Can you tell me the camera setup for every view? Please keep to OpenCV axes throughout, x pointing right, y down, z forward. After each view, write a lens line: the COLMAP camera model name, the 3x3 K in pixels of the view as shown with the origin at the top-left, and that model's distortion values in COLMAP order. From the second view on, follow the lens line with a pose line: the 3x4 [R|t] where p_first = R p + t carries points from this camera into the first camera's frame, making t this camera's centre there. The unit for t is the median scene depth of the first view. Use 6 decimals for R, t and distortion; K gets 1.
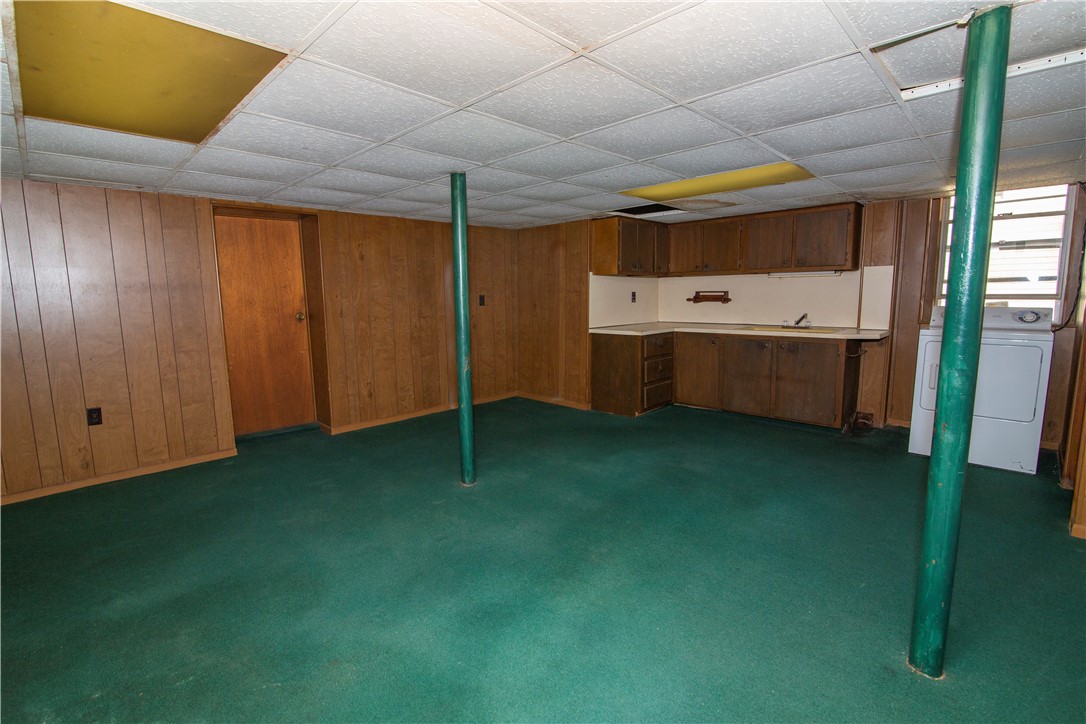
lens RADIAL K [[496.7, 0, 538.5], [0, 496.7, 359.4], [0, 0, 1]] dist [-0.019527, 0.001193]
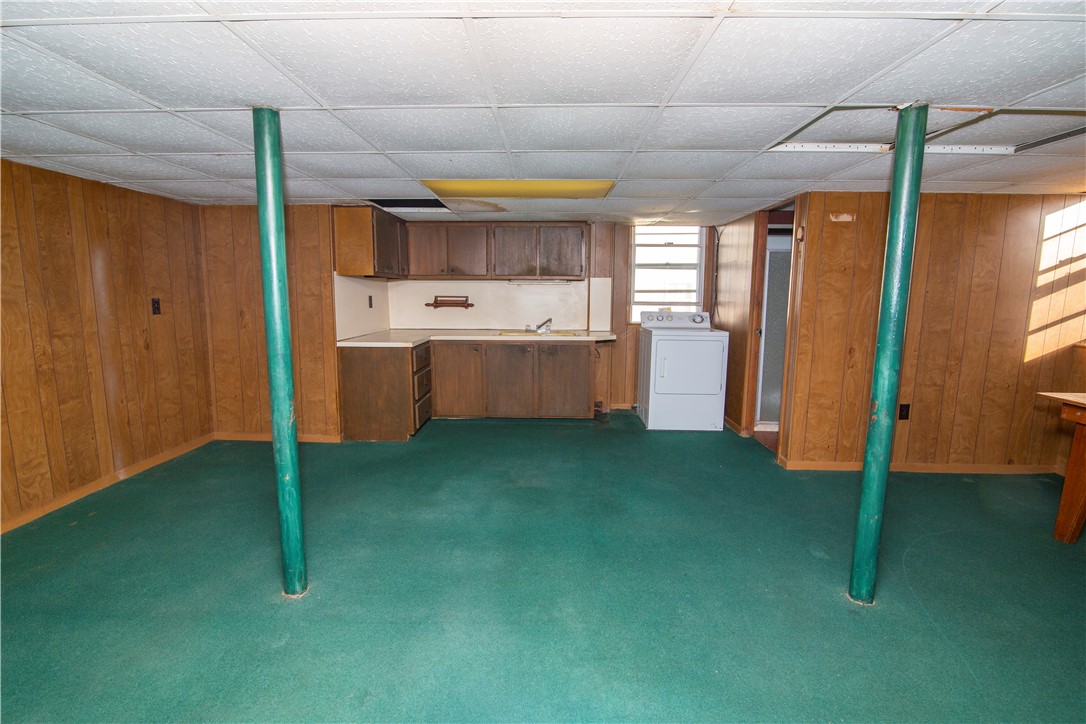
lens RADIAL K [[496.7, 0, 541.8], [0, 496.7, 359.0], [0, 0, 1]] dist [-0.019527, 0.001193]
pose [[0.729075, -0.073027, 0.680527, -0.212961], [0.074245, 0.996863, 0.027431, -0.032435], [-0.680395, 0.030526, 0.732210, 0.194046]]
